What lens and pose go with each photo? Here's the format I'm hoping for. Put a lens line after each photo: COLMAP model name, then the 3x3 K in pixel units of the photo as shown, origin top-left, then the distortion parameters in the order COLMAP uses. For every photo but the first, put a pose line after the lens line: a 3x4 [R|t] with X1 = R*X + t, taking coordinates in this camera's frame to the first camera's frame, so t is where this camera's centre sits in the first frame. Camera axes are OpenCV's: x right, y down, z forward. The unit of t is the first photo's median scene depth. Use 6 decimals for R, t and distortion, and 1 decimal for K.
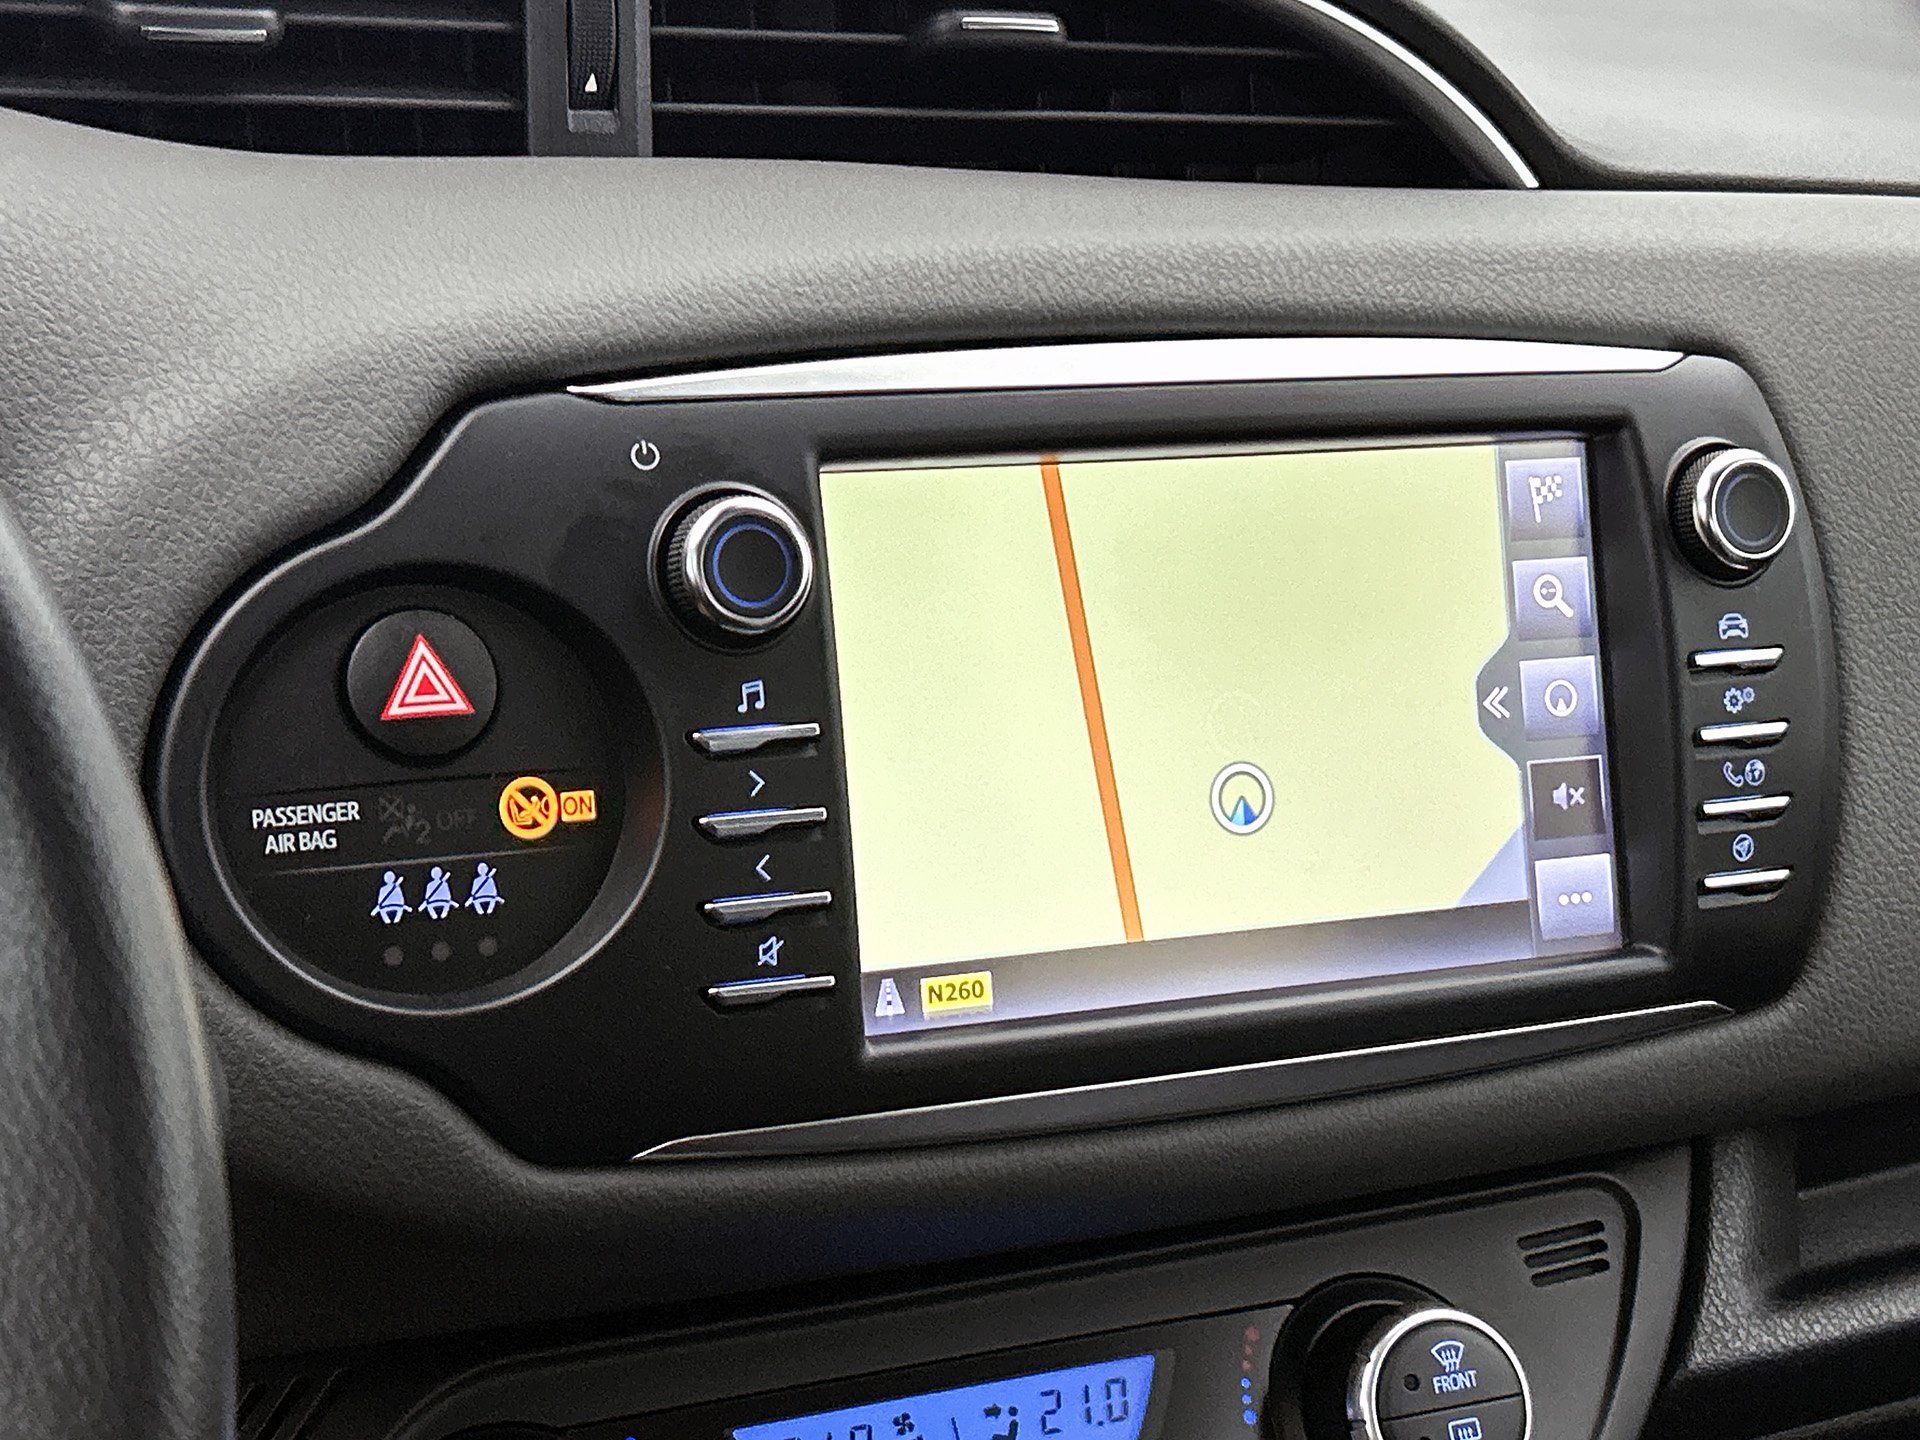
lens RADIAL K [[3306.5, 0, 947.9], [0, 3306.5, 752.7], [0, 0, 1]] dist [0.098168, 0.000000]
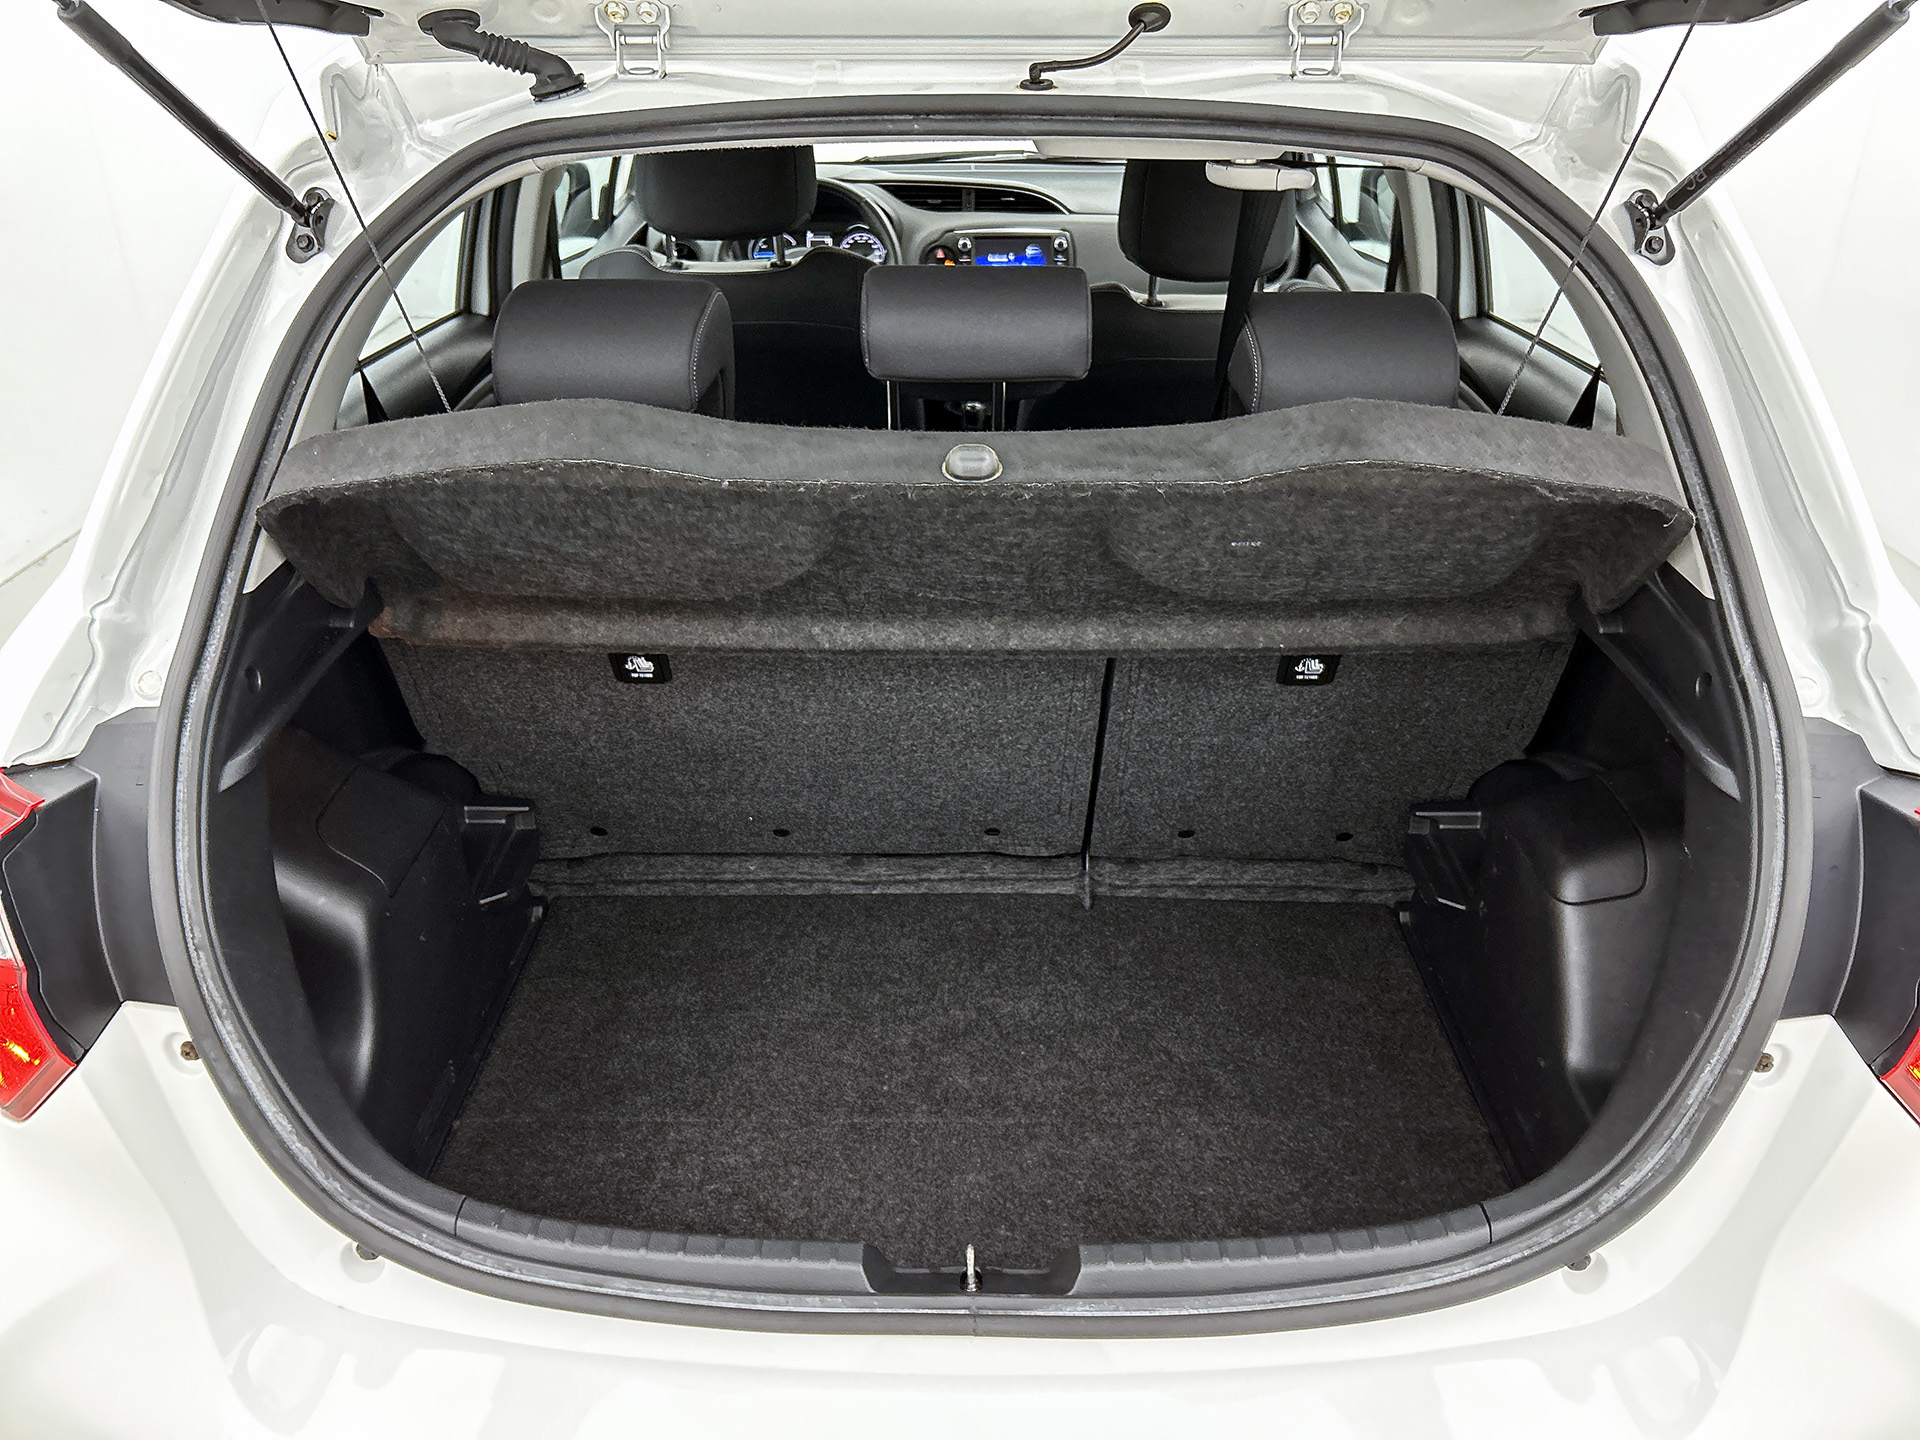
lens RADIAL K [[1456.5, 0, 960.1], [0, 1456.5, 722.0], [0, 0, 1]] dist [0.025133, -0.026264]
pose [[0.885451, 0.158542, -0.436853, 2.400966], [-0.071969, 0.975449, 0.208136, 0.507080], [0.459126, -0.152855, 0.875122, -3.798937]]
